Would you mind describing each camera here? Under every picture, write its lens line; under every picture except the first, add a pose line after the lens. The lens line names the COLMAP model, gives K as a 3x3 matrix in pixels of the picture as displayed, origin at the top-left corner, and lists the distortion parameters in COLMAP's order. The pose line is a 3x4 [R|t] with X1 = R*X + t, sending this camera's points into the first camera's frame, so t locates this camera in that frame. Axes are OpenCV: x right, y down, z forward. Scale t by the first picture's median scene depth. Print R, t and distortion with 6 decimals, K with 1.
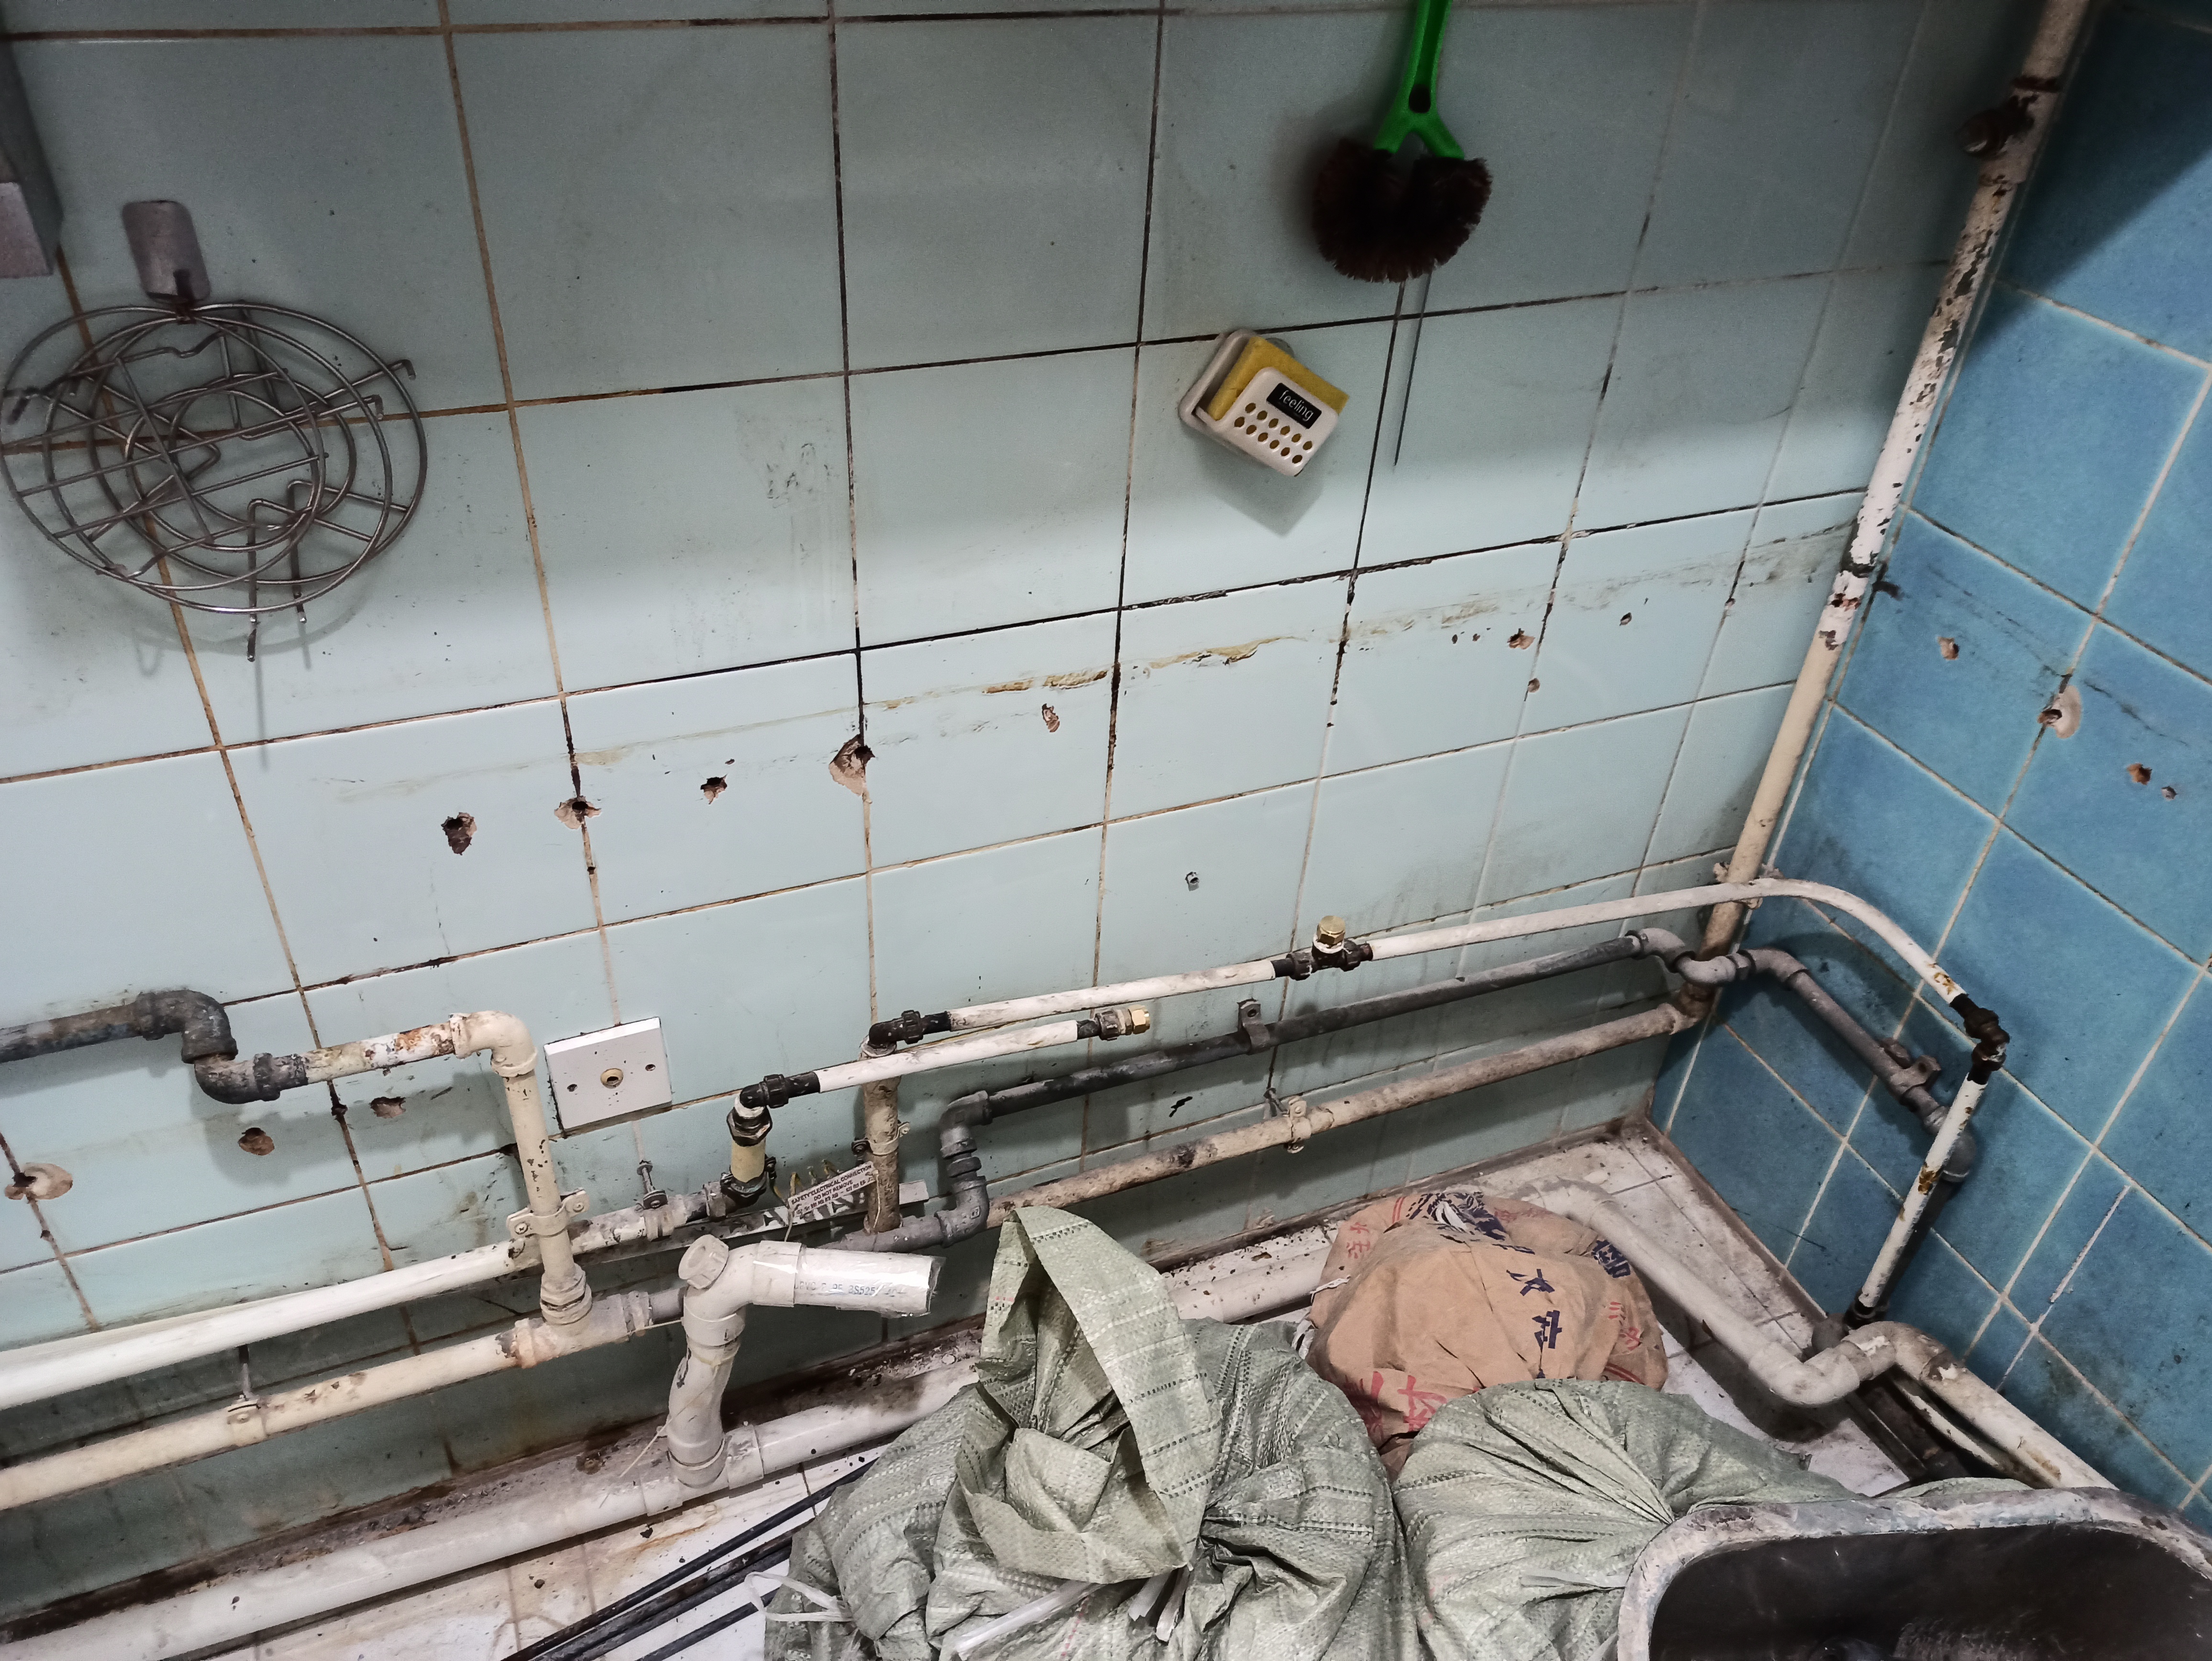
lens RADIAL K [[1634.1, 0, 1104.0], [0, 1634.1, 832.7], [0, 0, 1]] dist [0.025719, -0.012428]
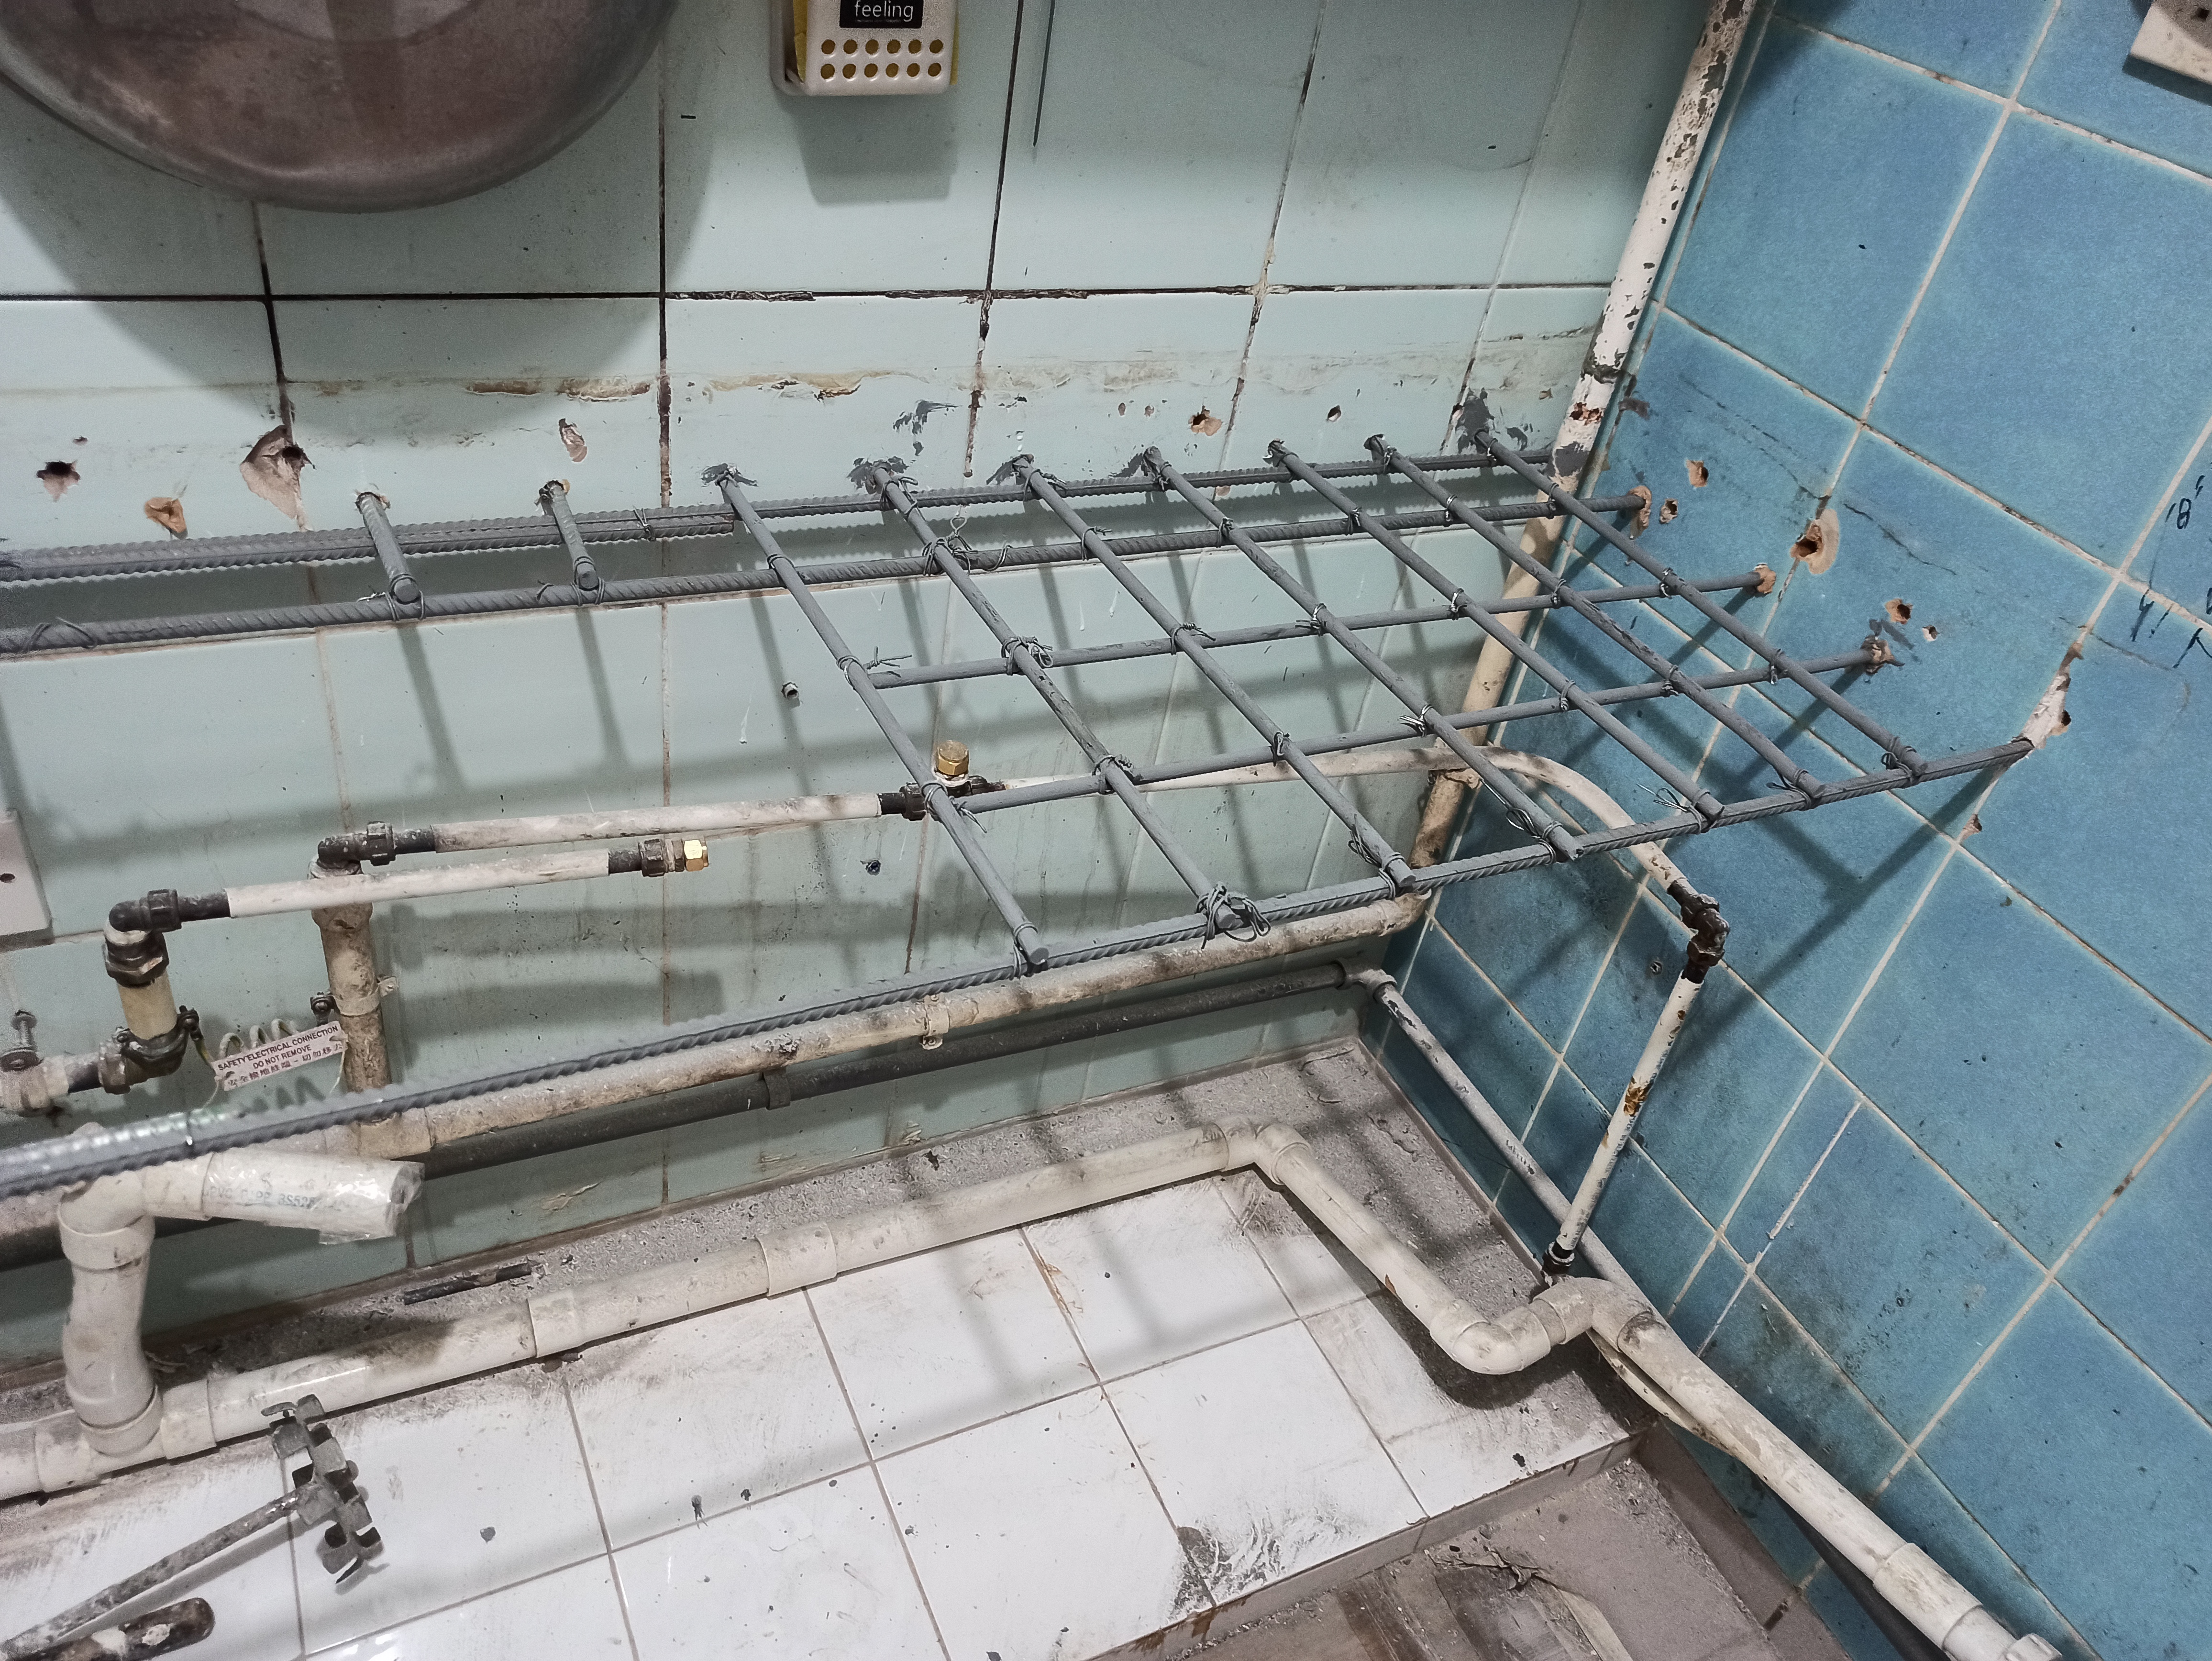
lens RADIAL K [[1634.1, 0, 1099.6], [0, 1634.1, 832.9], [0, 0, 1]] dist [0.025719, -0.012428]
pose [[0.992679, 0.048819, 0.110481, 0.133754], [-0.050250, 0.998685, 0.010201, 0.091029], [-0.109838, -0.015678, 0.993826, 0.204481]]
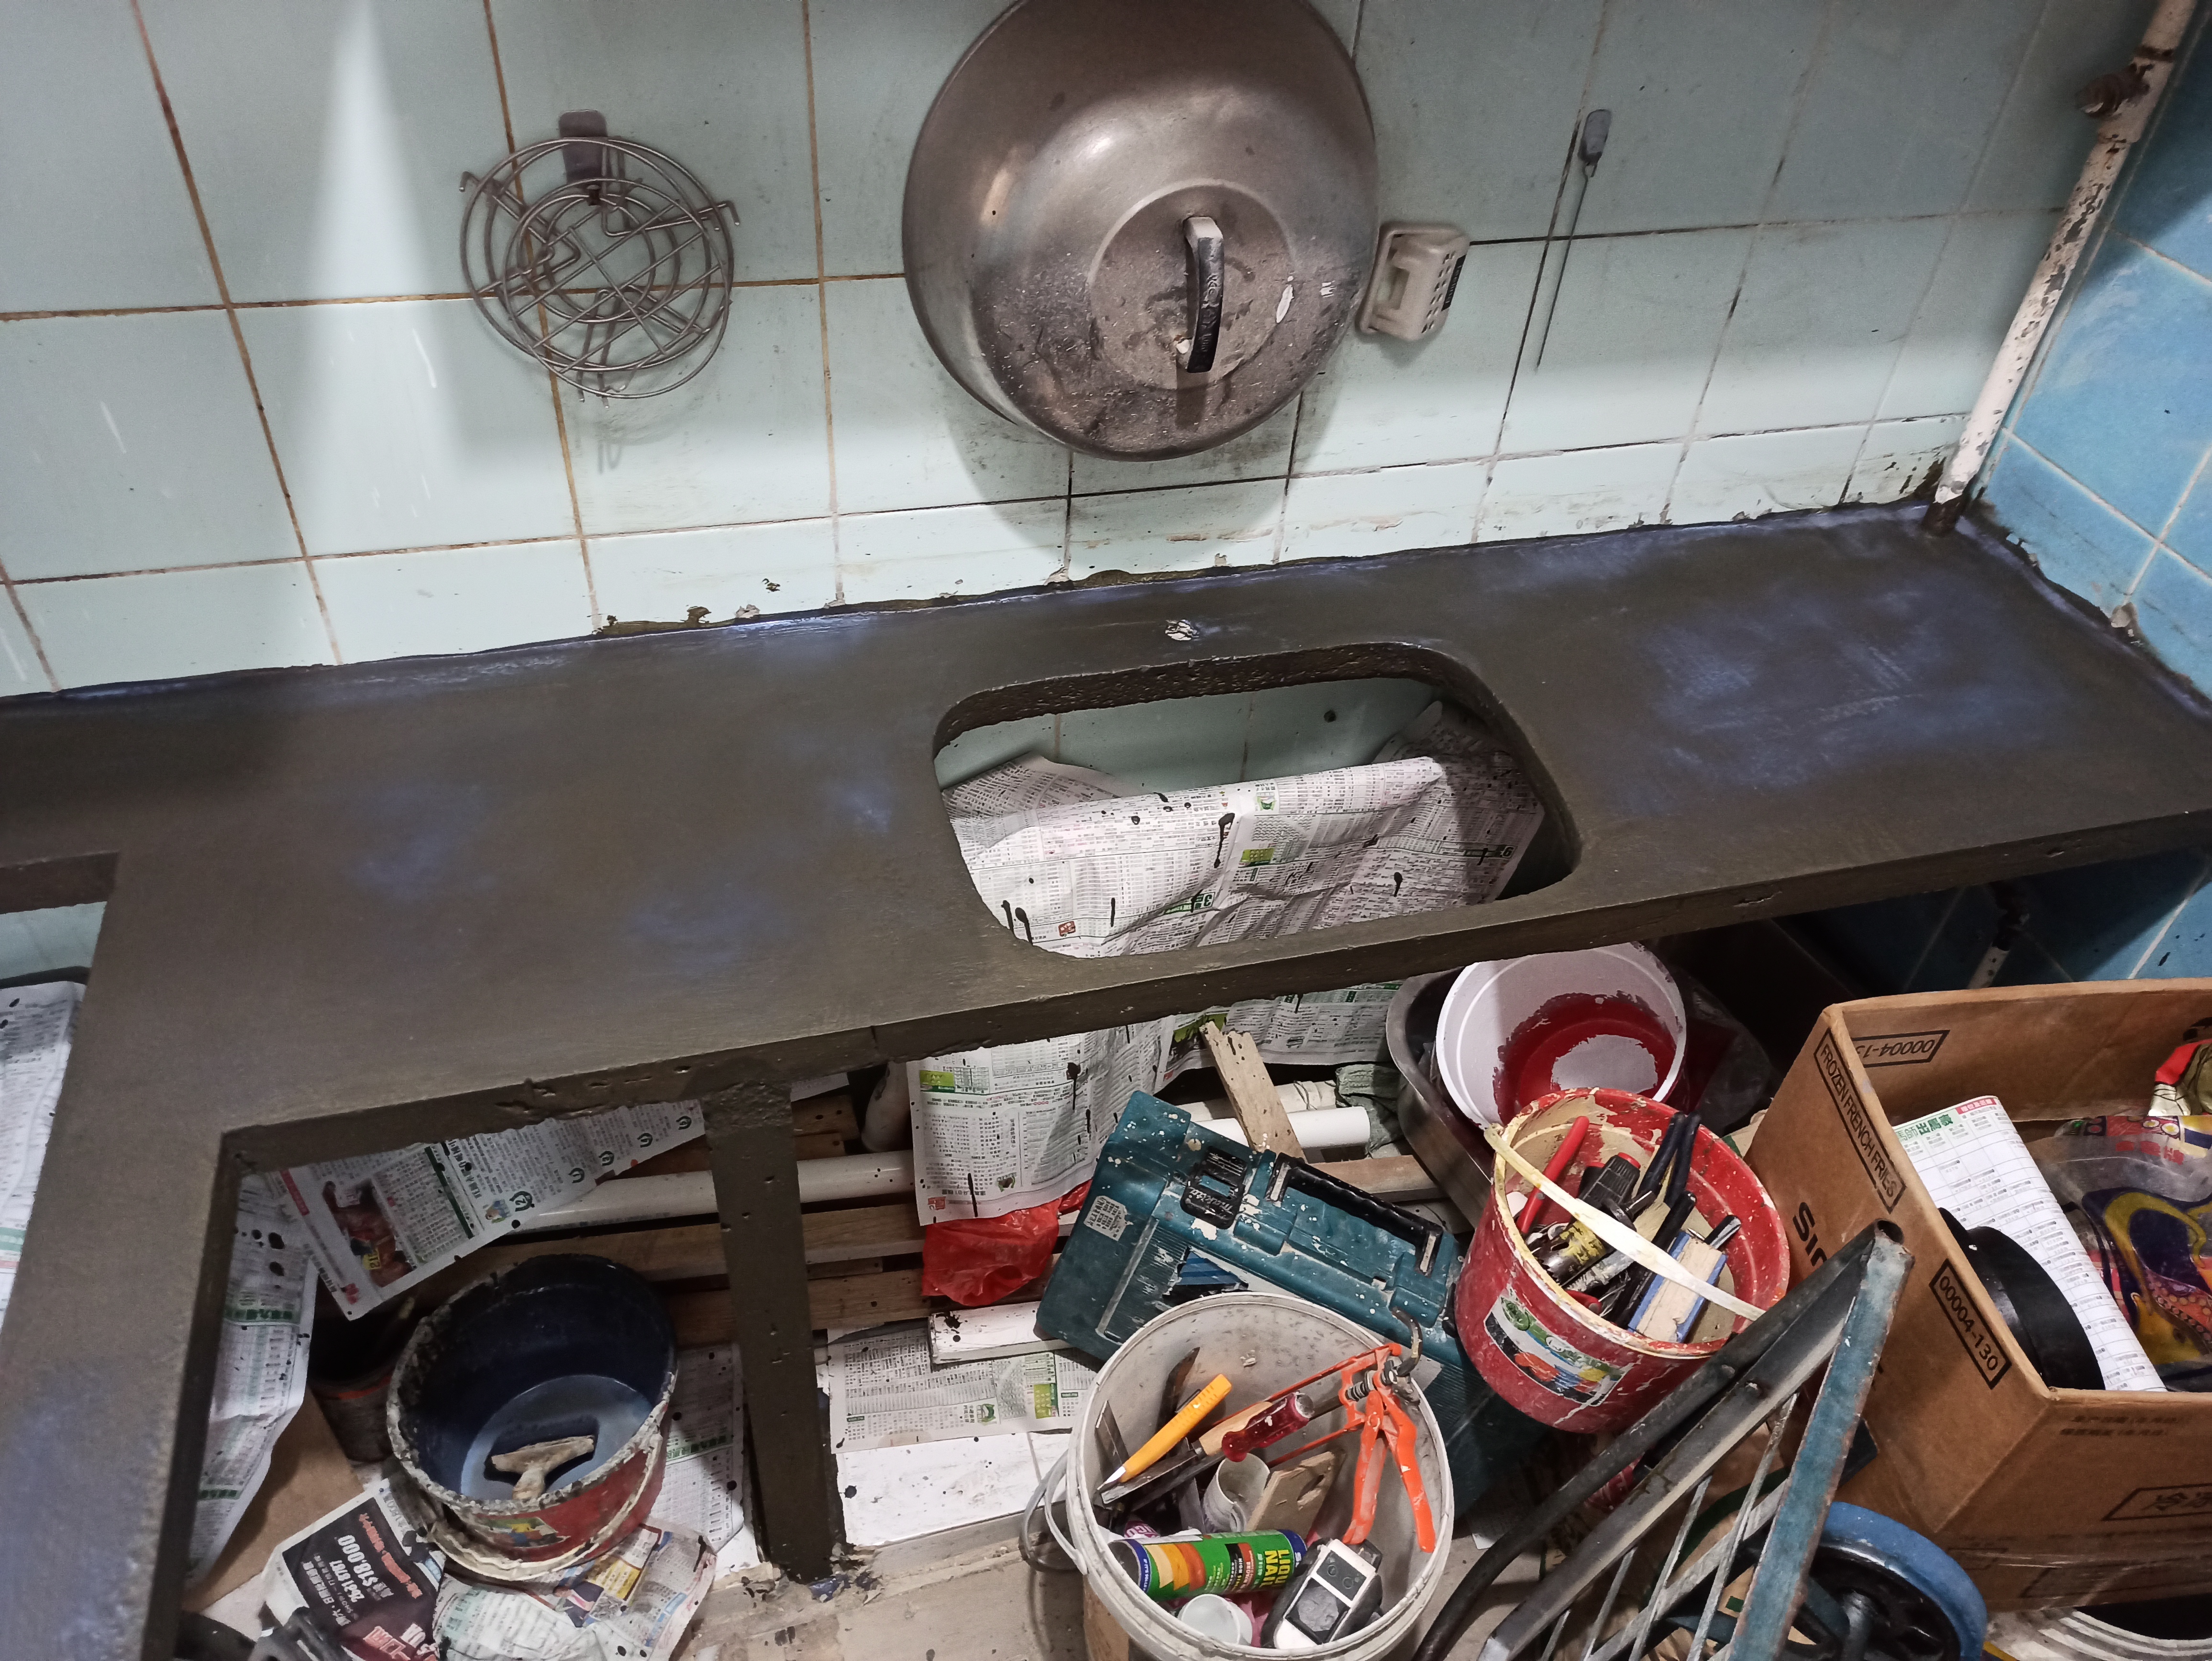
lens RADIAL K [[1634.1, 0, 1097.0], [0, 1634.1, 849.0], [0, 0, 1]] dist [0.025719, -0.012428]
pose [[0.992160, 0.087334, -0.089395, 0.001558], [-0.079686, 0.993120, 0.085811, 0.039129], [0.096275, -0.078014, 0.992293, -0.206531]]
